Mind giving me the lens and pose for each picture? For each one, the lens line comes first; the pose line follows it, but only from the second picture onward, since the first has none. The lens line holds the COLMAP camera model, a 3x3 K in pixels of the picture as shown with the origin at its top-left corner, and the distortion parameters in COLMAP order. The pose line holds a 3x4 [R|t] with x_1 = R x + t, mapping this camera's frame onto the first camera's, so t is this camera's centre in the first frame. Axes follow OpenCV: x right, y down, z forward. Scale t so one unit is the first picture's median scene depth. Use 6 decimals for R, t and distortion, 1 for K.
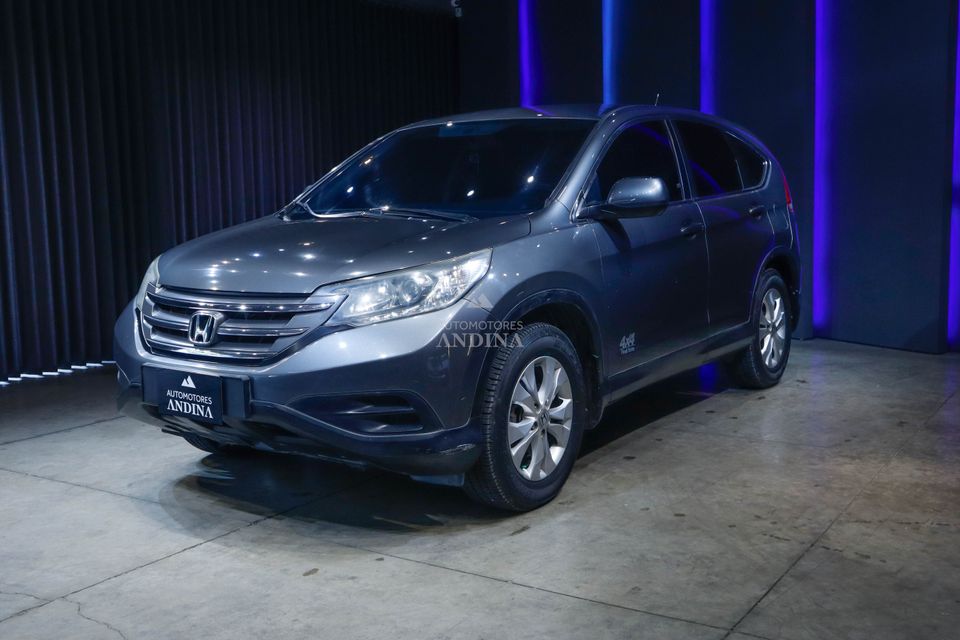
lens RADIAL K [[1076.7, 0, 483.4], [0, 1076.7, 319.5], [0, 0, 1]] dist [-0.014708, 0.000000]
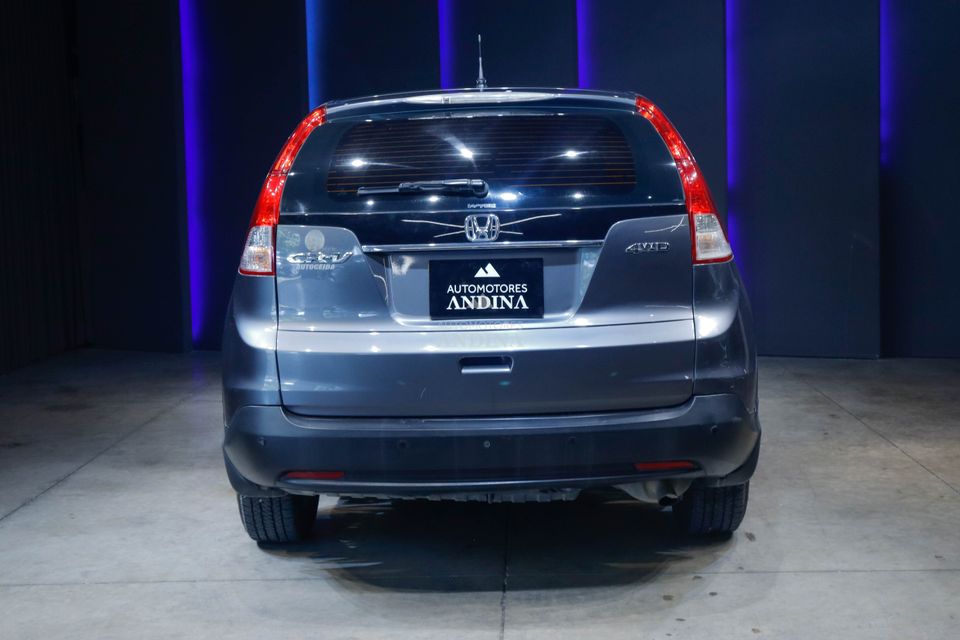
lens RADIAL K [[1425.8, 0, 502.0], [0, 1425.8, 282.1], [0, 0, 1]] dist [0.031279, 0.000000]
pose [[0.838802, -0.043780, 0.542673, -0.890622], [0.073637, 0.996725, -0.033409, -0.014952], [-0.539433, 0.067984, 0.839279, -0.018255]]
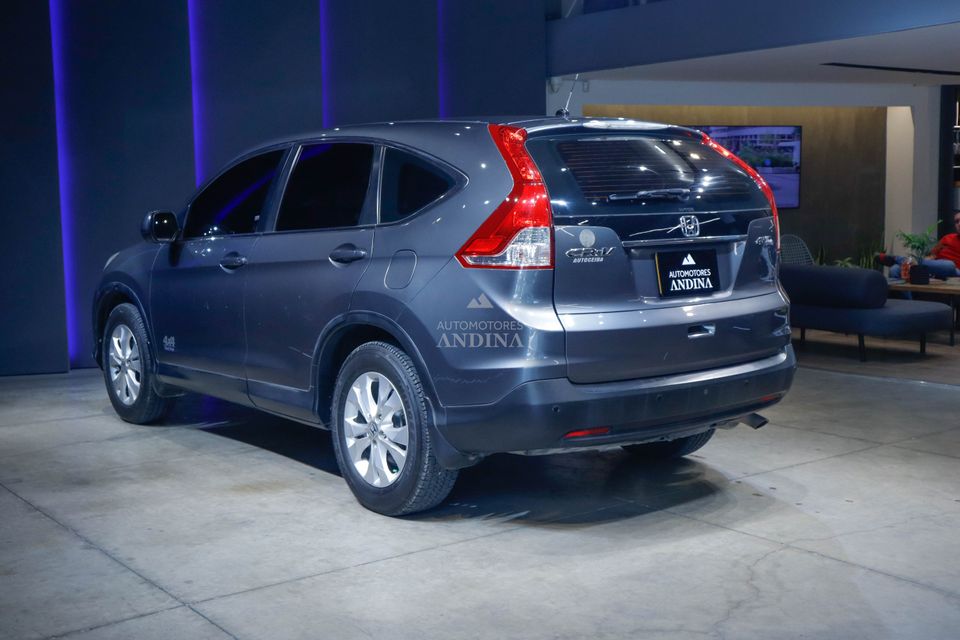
lens RADIAL K [[1258.8, 0, 506.9], [0, 1258.8, 327.9], [0, 0, 1]] dist [0.015929, 0.000000]
pose [[0.296568, -0.089734, 0.950787, -1.580436], [0.125530, 0.990601, 0.054337, -0.087015], [-0.946726, 0.103237, 0.305044, 0.727951]]
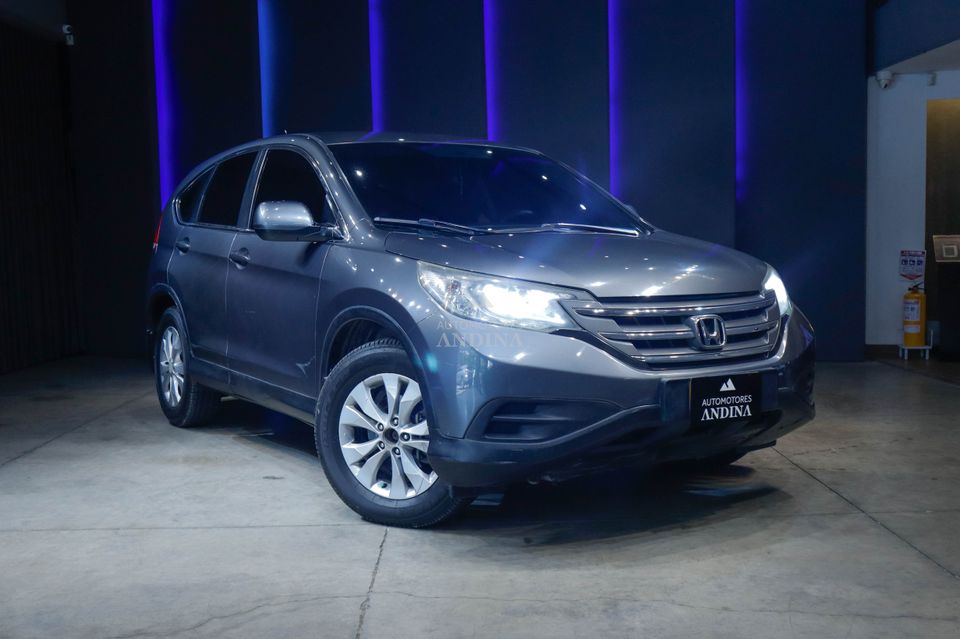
lens RADIAL K [[1108.7, 0, 520.1], [0, 1108.7, 332.6], [0, 0, 1]] dist [-0.081384, 0.000000]
pose [[0.350090, -0.065292, 0.934438, -1.281142], [0.121071, 0.992354, 0.023979, -0.037263], [-0.928859, 0.104739, 0.355318, 0.808580]]
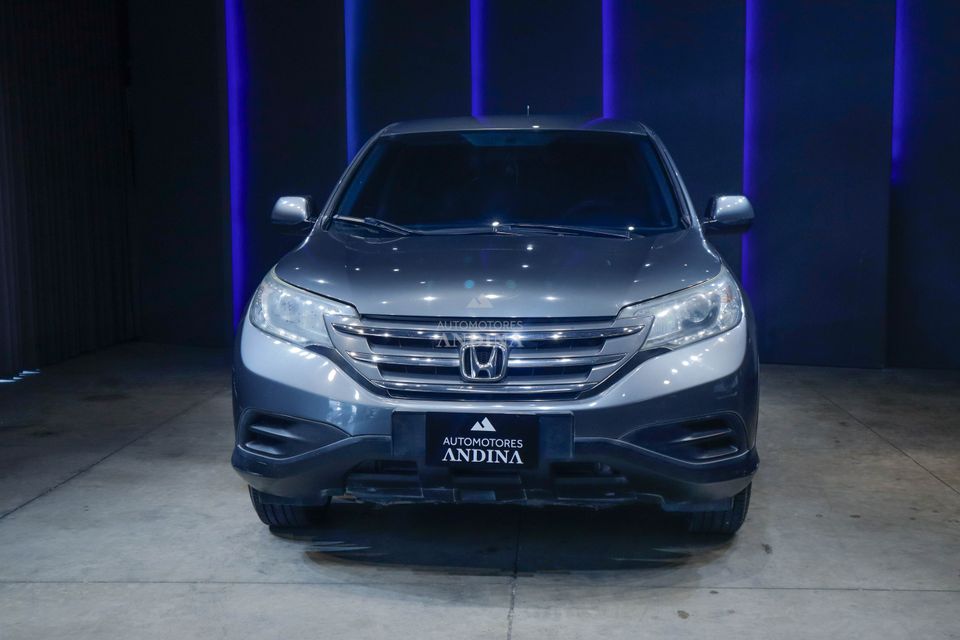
lens RADIAL K [[1258.8, 0, 515.9], [0, 1258.8, 313.7], [0, 0, 1]] dist [0.015929, 0.000000]
pose [[0.846825, -0.034038, 0.530782, -0.779599], [0.050889, 0.998557, -0.017155, -0.011984], [-0.529432, 0.041538, 0.847335, 0.131050]]
